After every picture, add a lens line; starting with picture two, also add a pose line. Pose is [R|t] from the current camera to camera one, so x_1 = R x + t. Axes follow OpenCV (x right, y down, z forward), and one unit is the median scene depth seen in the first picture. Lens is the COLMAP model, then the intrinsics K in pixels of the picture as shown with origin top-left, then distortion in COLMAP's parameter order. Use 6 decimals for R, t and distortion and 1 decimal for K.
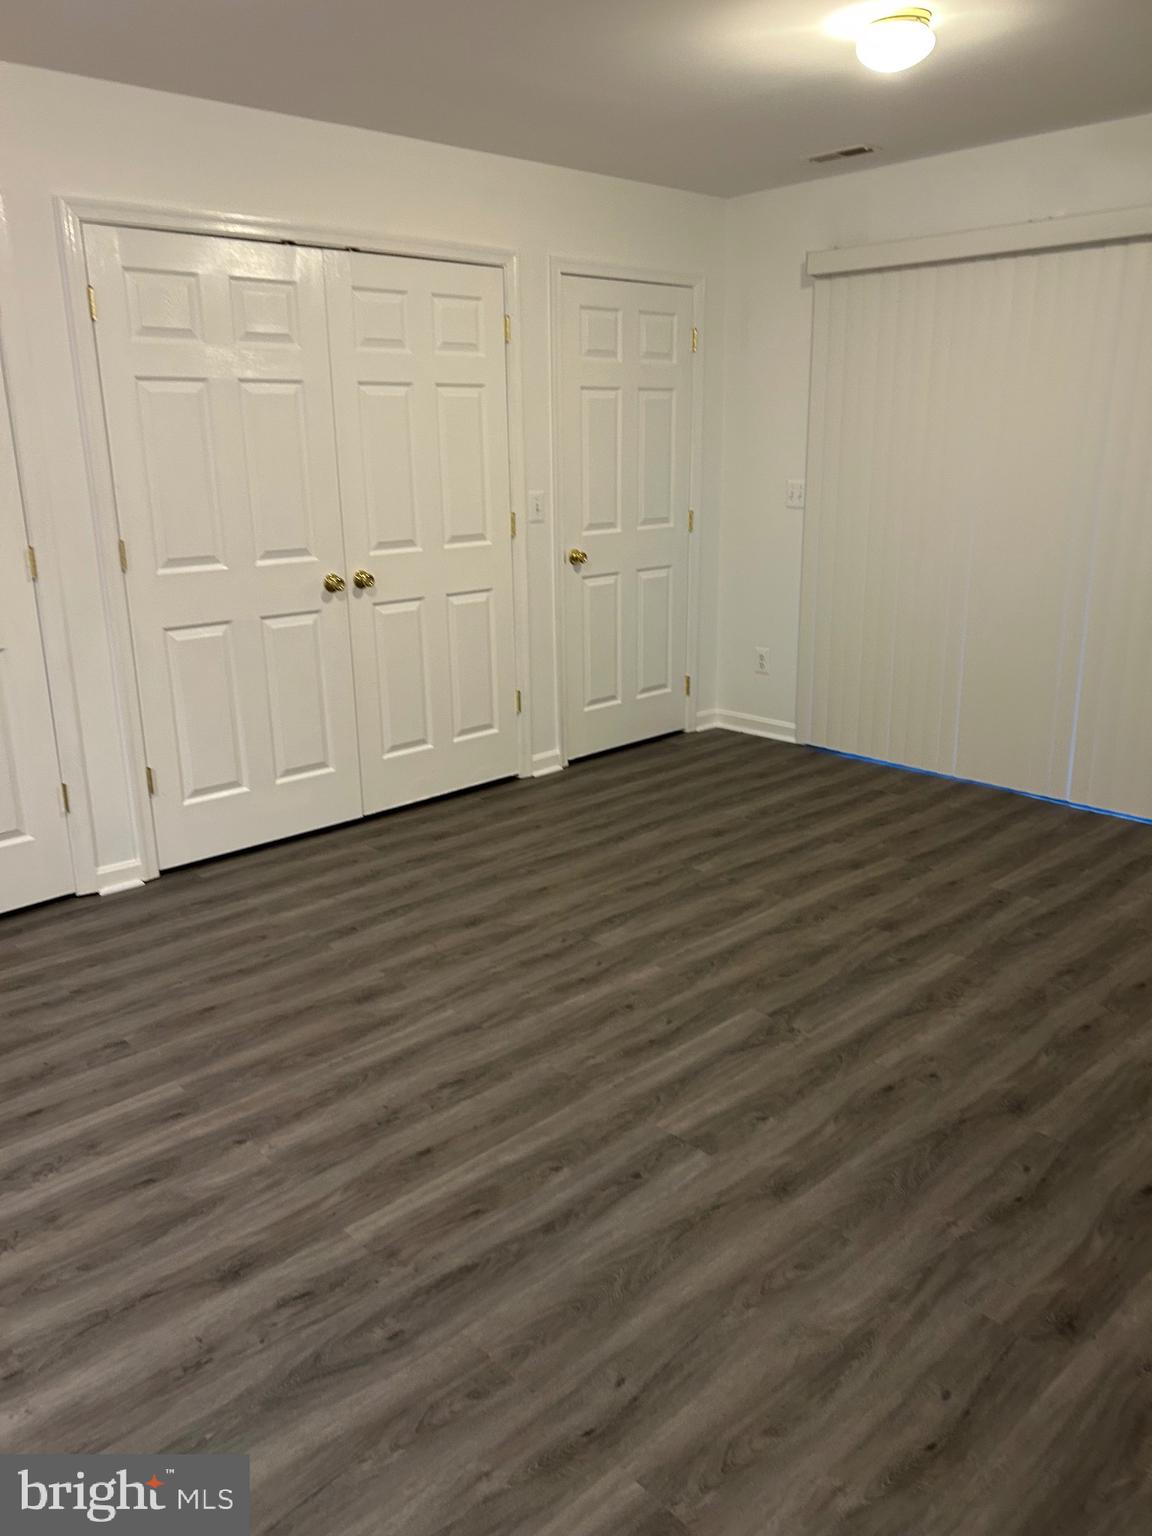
lens RADIAL K [[1151.0, 0, 568.1], [0, 1151.0, 775.2], [0, 0, 1]] dist [0.052929, -0.061649]
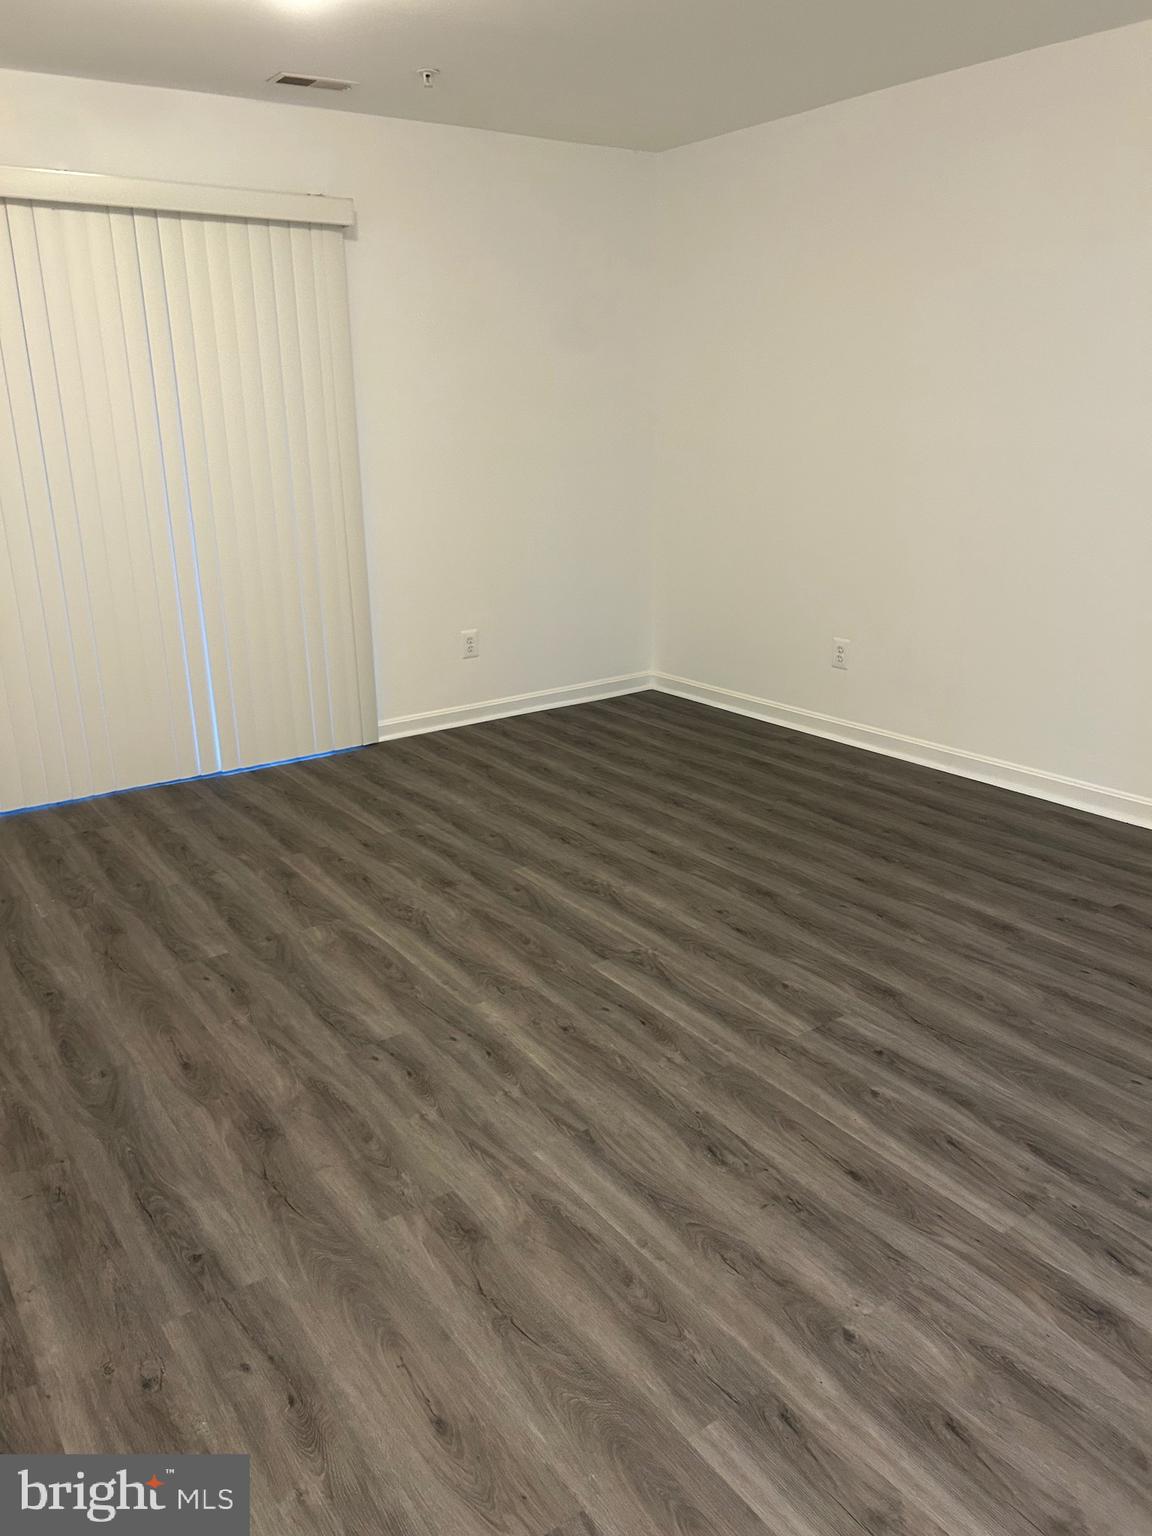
lens RADIAL K [[1151.0, 0, 573.5], [0, 1151.0, 759.6], [0, 0, 1]] dist [0.052929, -0.061649]
pose [[0.137893, -0.282580, 0.949281, -0.713529], [0.296910, 0.926152, 0.232566, -0.192946], [-0.944897, 0.249782, 0.211610, 0.727266]]
